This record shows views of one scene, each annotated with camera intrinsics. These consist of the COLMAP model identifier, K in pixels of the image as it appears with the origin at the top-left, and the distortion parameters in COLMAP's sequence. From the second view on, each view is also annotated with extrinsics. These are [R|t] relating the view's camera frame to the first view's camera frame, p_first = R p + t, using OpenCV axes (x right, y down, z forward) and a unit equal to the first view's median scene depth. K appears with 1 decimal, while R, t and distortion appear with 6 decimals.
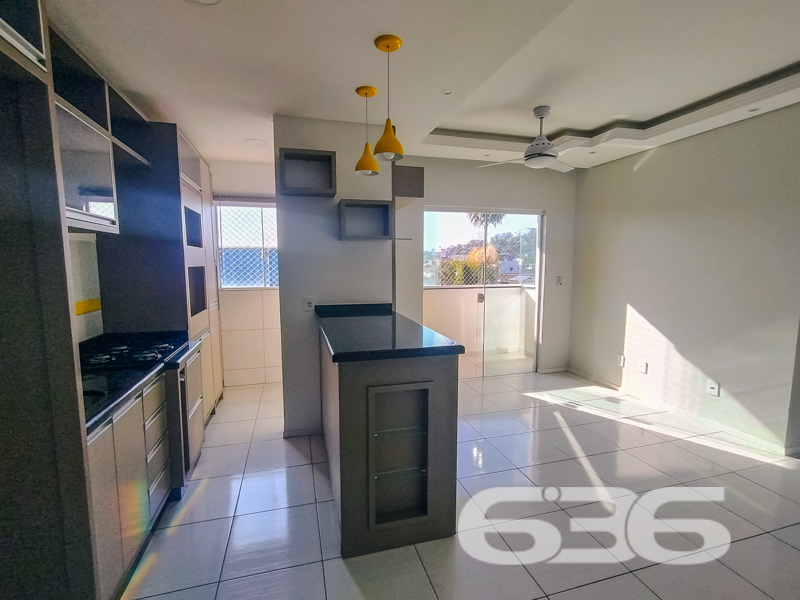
lens RADIAL K [[377.3, 0, 401.3], [0, 377.3, 297.9], [0, 0, 1]] dist [-0.003000, 0.000088]
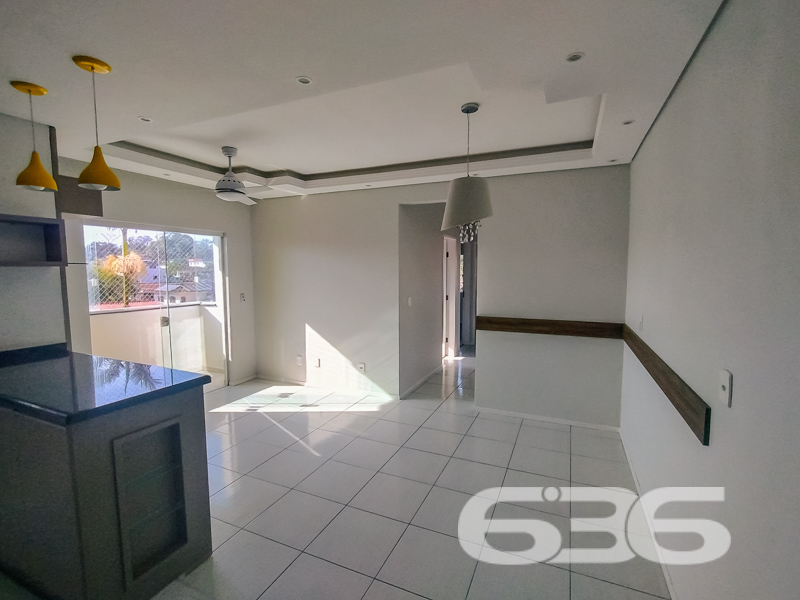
lens RADIAL K [[377.3, 0, 399.6], [0, 377.3, 301.0], [0, 0, 1]] dist [-0.003000, 0.000088]
pose [[0.651084, -0.061756, 0.756489, -0.116992], [0.069943, 0.997325, 0.021219, -0.029862], [-0.755776, 0.039096, 0.653662, -0.059861]]
